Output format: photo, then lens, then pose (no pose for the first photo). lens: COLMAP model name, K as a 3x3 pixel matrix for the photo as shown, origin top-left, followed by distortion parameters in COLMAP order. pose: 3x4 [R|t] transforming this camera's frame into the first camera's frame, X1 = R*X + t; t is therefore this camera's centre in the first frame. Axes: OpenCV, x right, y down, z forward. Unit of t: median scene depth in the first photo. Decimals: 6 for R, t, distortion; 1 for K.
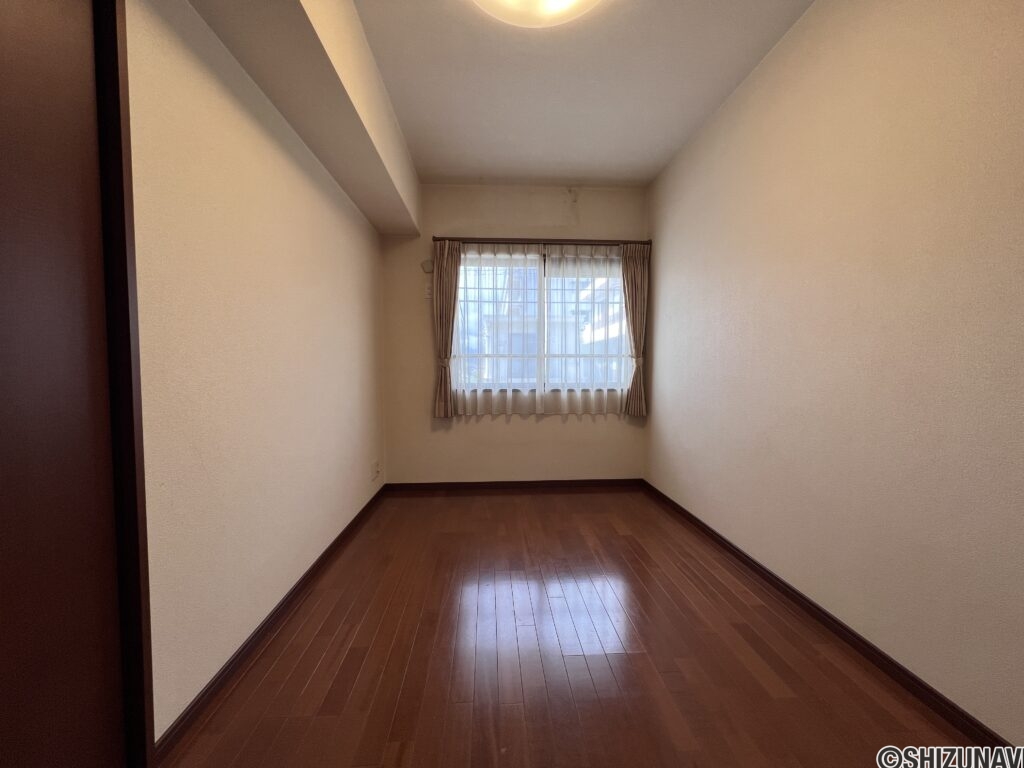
lens RADIAL K [[410.7, 0, 512.0], [0, 410.7, 384.0], [0, 0, 1]] dist [0.000088, -0.000256]
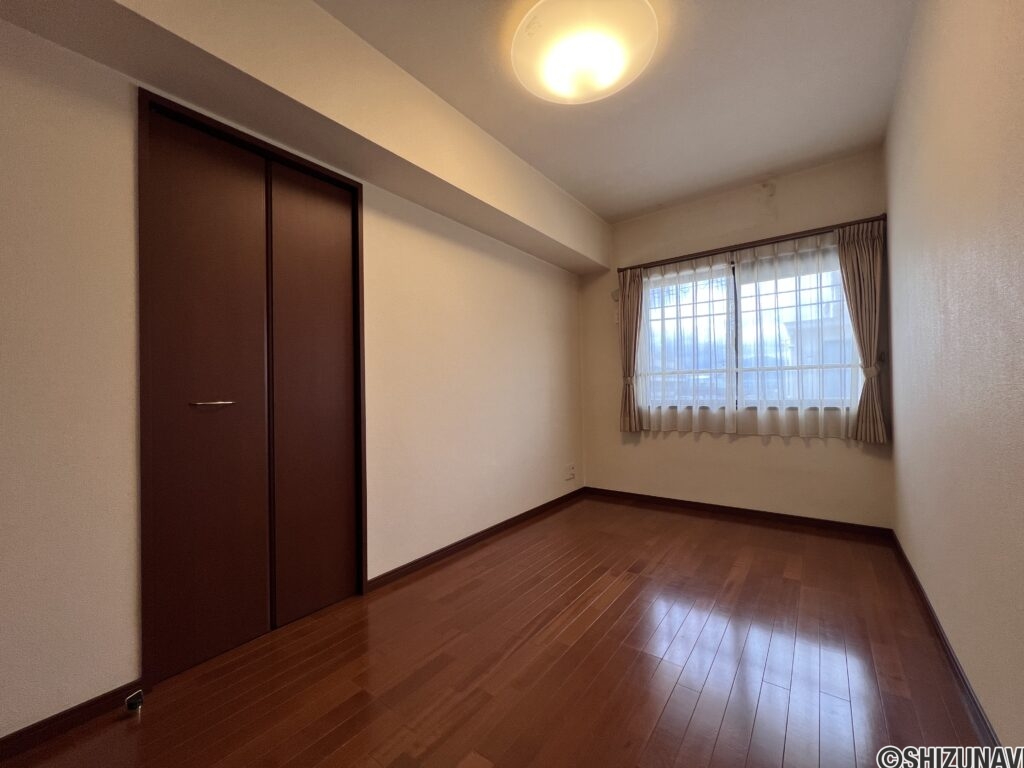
lens RADIAL K [[410.7, 0, 512.0], [0, 410.7, 384.0], [0, 0, 1]] dist [0.000088, -0.000256]
pose [[0.757848, -0.022741, -0.652035, 0.299271], [-0.005015, 0.999160, -0.040677, 0.002019], [0.652412, 0.034097, 0.757097, -0.023584]]
